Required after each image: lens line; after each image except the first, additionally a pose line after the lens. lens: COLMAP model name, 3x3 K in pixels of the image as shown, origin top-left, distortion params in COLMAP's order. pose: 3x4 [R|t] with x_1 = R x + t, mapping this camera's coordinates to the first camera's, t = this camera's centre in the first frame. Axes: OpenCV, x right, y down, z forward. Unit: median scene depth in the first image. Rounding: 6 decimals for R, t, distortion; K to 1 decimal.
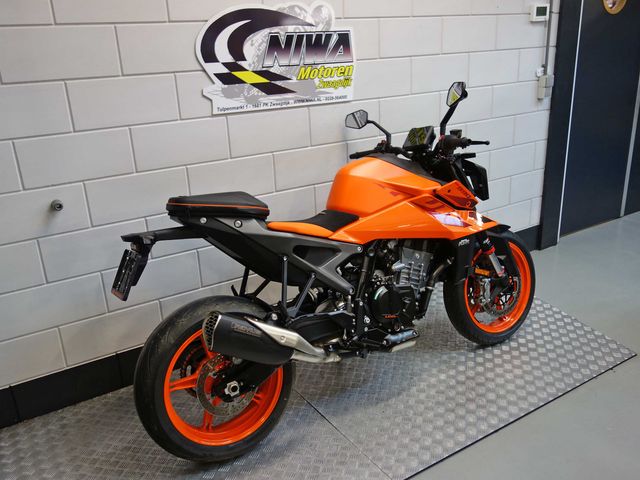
lens RADIAL K [[556.3, 0, 320.0], [0, 556.3, 240.0], [0, 0, 1]] dist [0.003581, 0.003730]
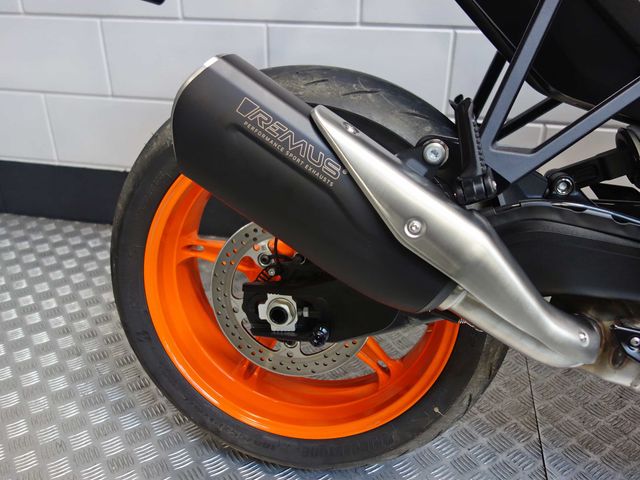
lens RADIAL K [[556.3, 0, 320.0], [0, 556.3, 240.0], [0, 0, 1]] dist [0.003581, 0.003730]
pose [[0.713307, 0.364752, -0.598455, 0.063472], [-0.264155, 0.930845, 0.252489, 0.123238], [0.649165, -0.022017, 0.760329, 0.740064]]
